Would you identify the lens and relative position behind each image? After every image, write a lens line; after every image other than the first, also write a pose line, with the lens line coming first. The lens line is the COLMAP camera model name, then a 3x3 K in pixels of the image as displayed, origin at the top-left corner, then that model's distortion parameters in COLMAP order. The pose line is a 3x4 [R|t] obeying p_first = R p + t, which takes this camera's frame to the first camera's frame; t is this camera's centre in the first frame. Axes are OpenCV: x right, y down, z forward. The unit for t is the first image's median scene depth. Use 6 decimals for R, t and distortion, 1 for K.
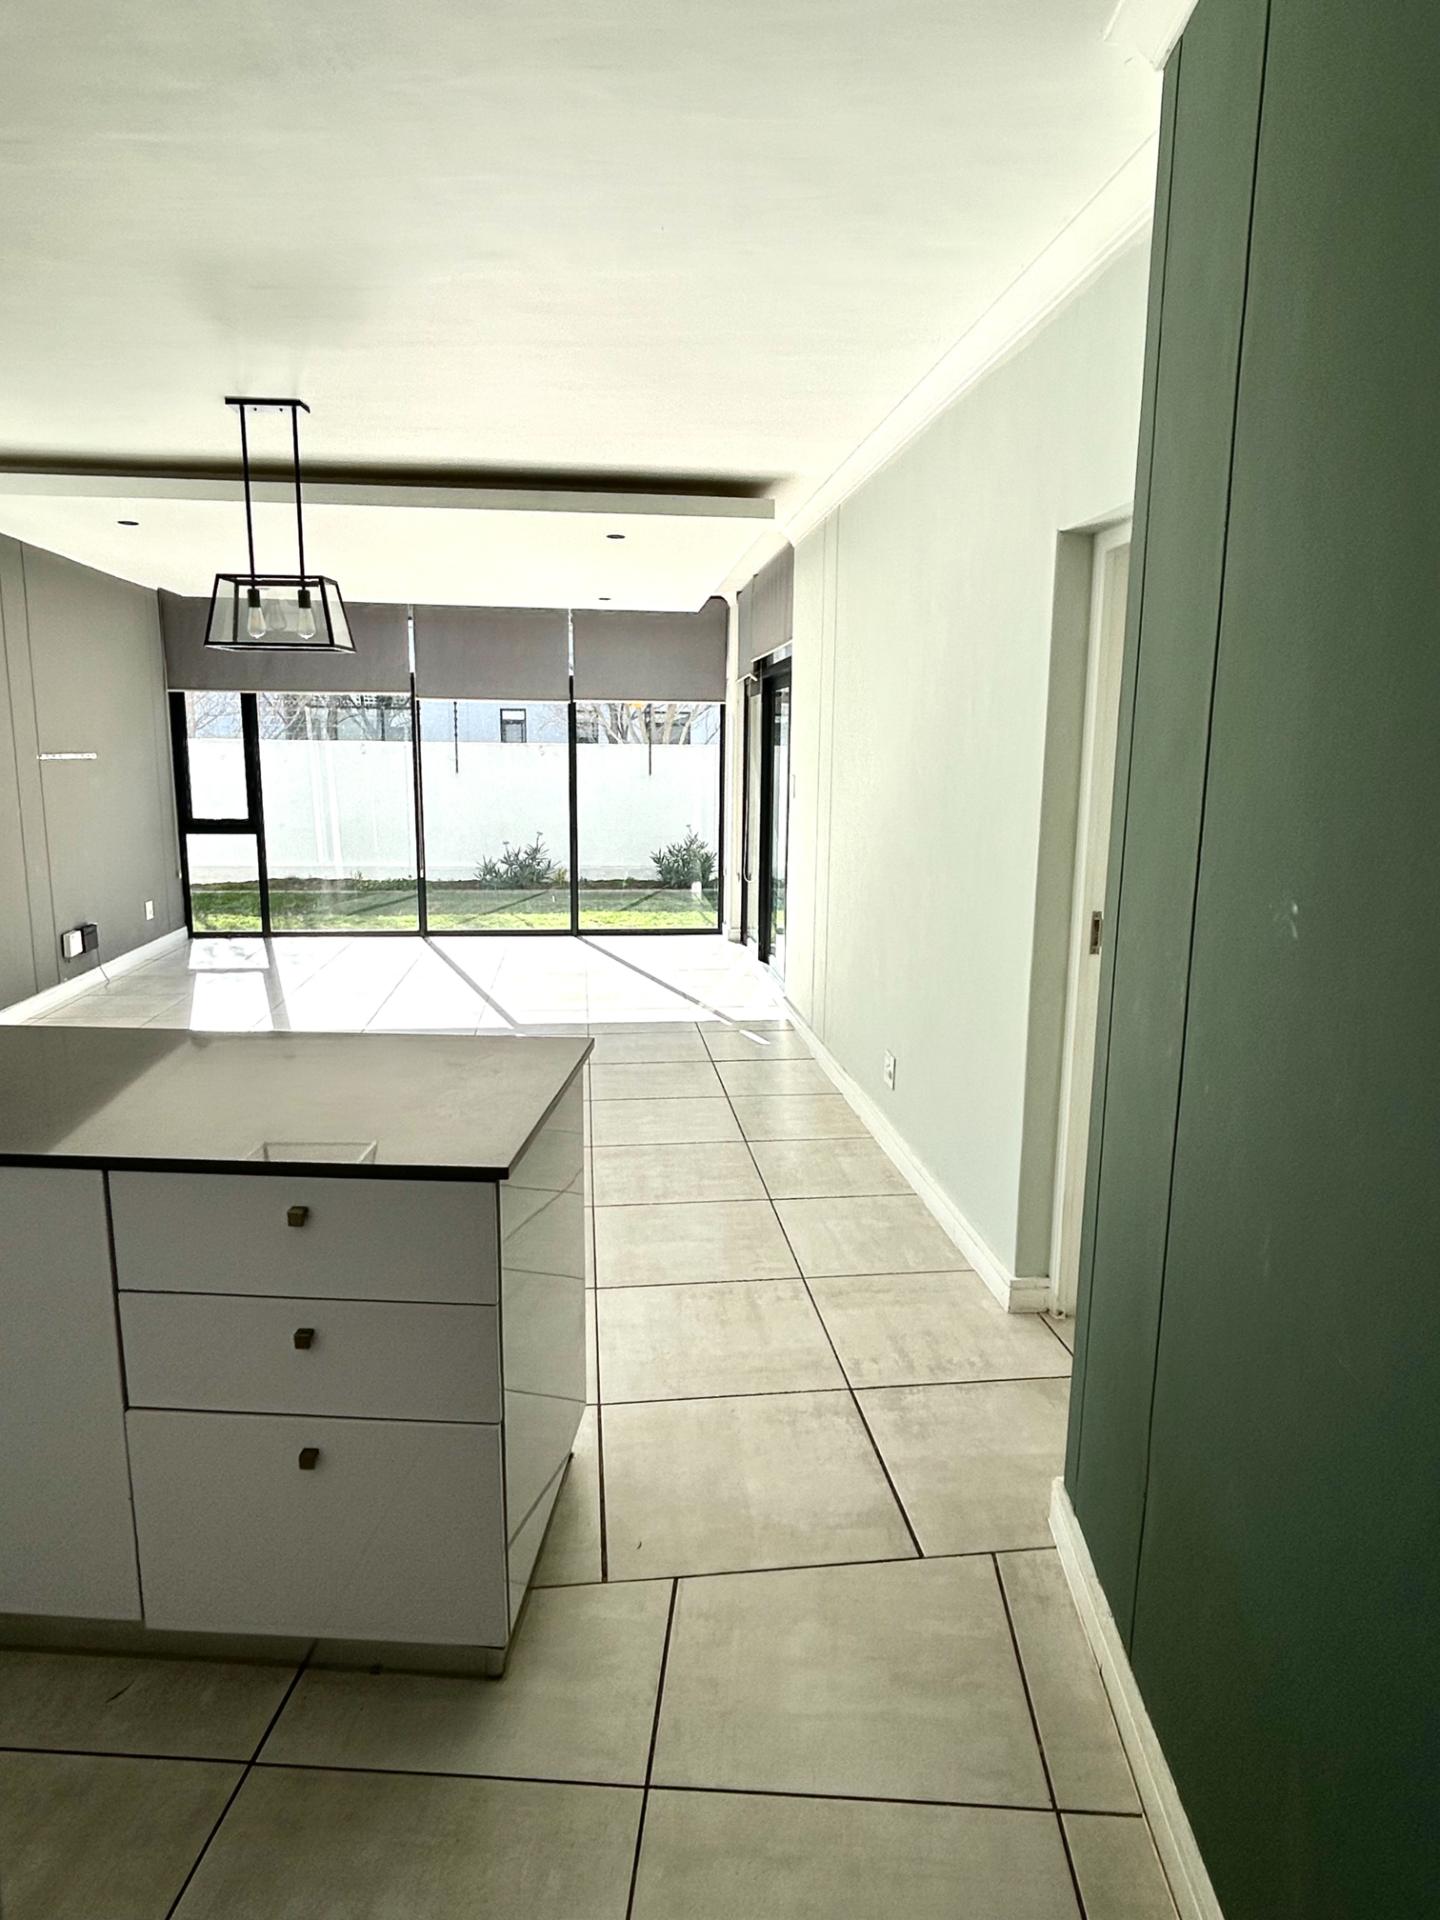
lens RADIAL K [[1174.5, 0, 727.7], [0, 1174.5, 962.6], [0, 0, 1]] dist [-0.003283, 0.002494]
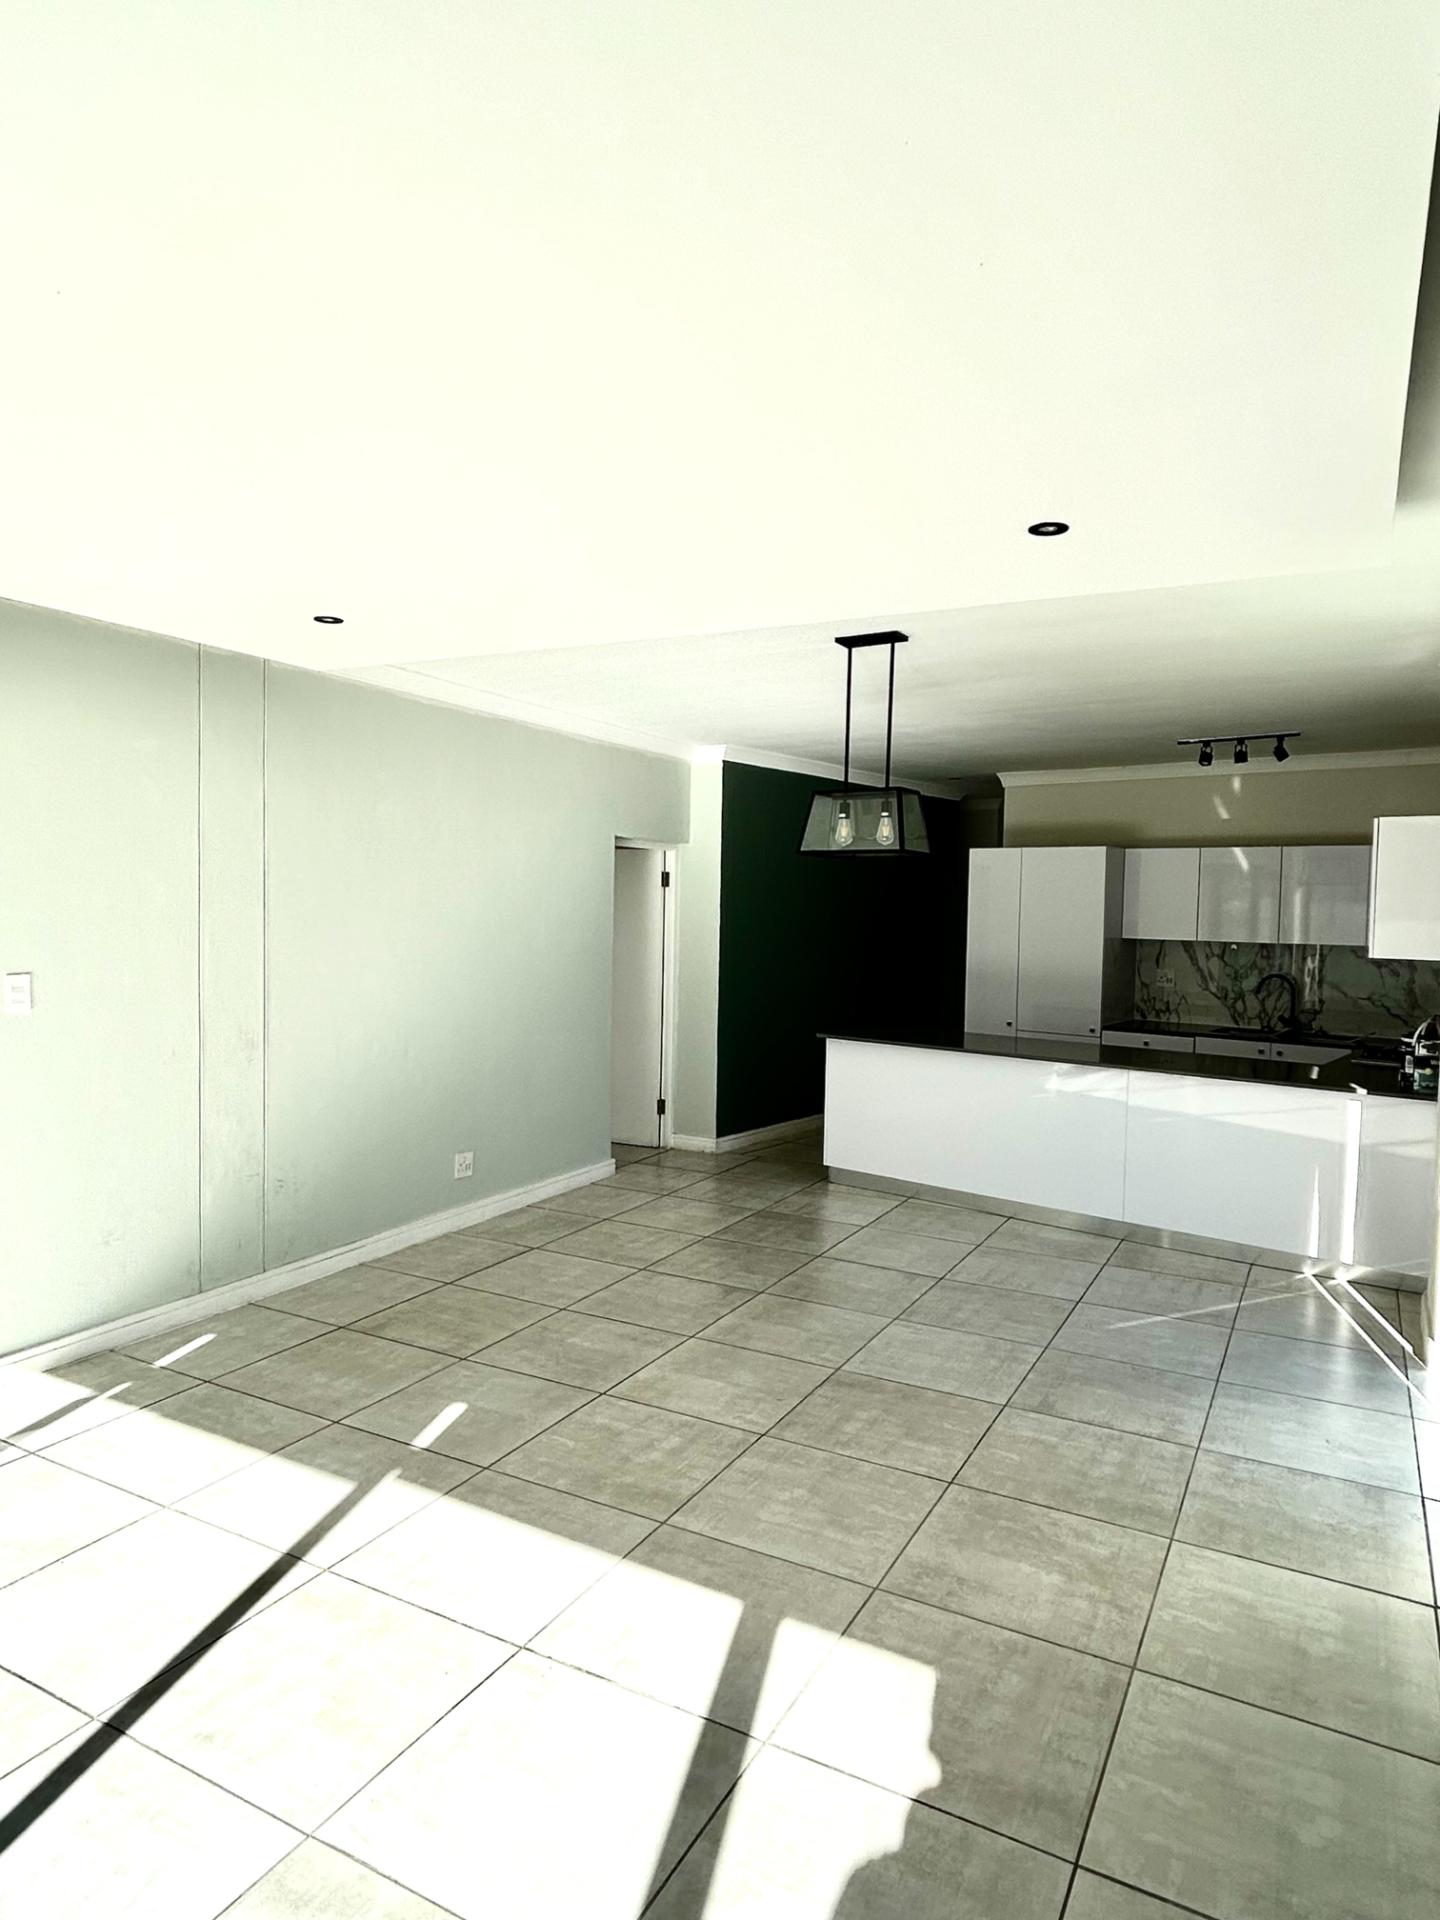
lens RADIAL K [[1174.5, 0, 719.0], [0, 1174.5, 965.8], [0, 0, 1]] dist [-0.003283, 0.002494]
pose [[-0.813512, -0.058865, 0.578561, -0.420507], [0.074630, 0.976071, 0.204246, -0.186624], [-0.576740, 0.209335, -0.789652, 0.911802]]
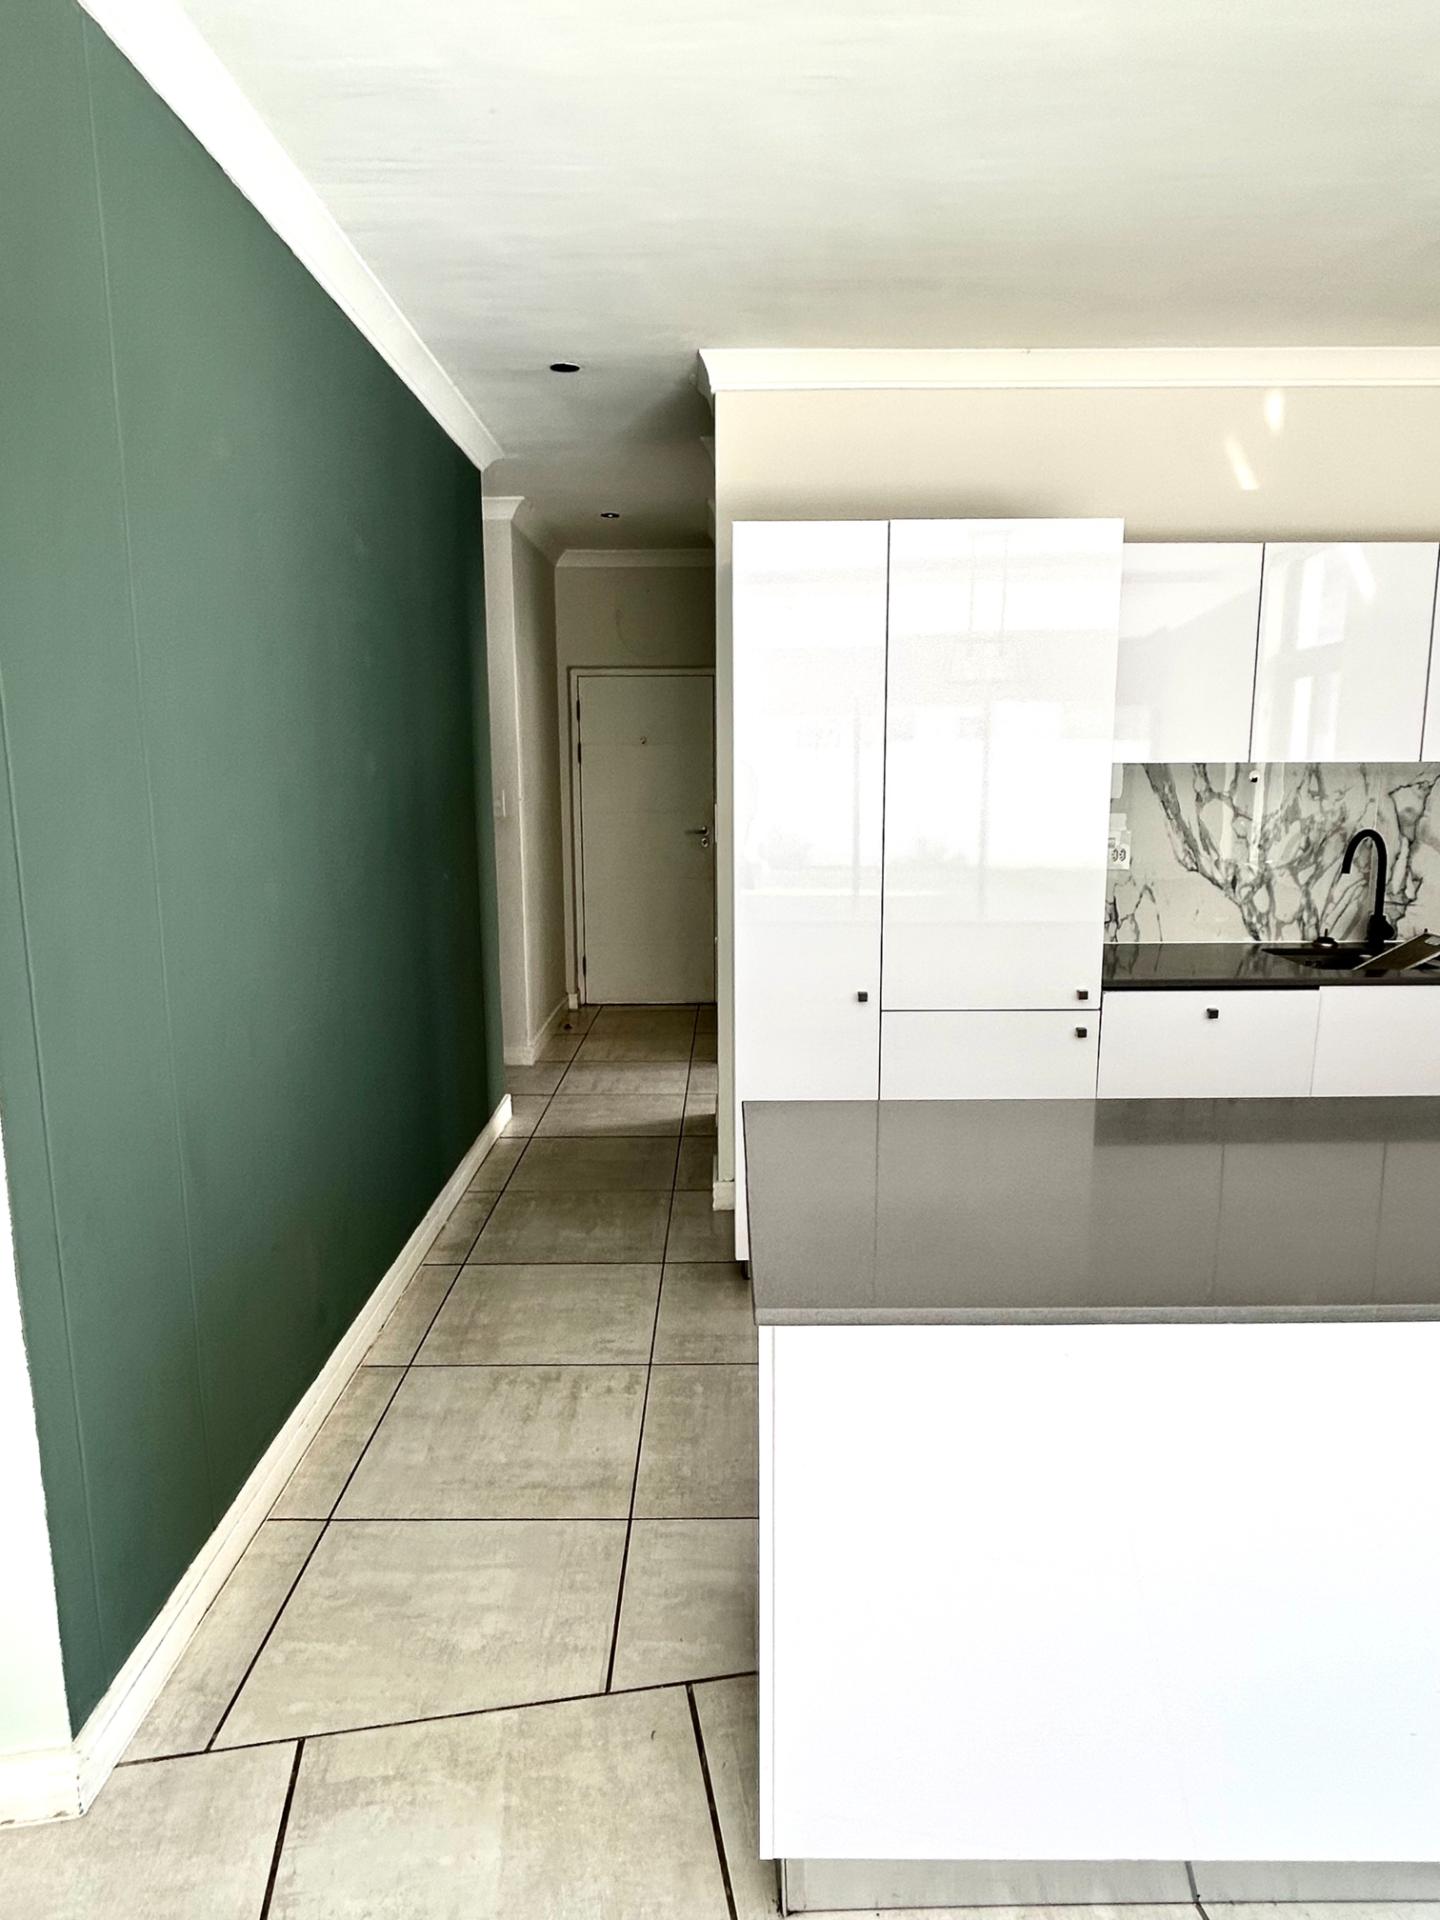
lens RADIAL K [[1174.5, 0, 725.4], [0, 1174.5, 956.3], [0, 0, 1]] dist [-0.003283, 0.002494]
pose [[-0.998572, 0.001813, -0.053394, -0.020907], [-0.016213, 0.942008, 0.335198, -0.069433], [0.050905, 0.335585, -0.940633, 0.399986]]
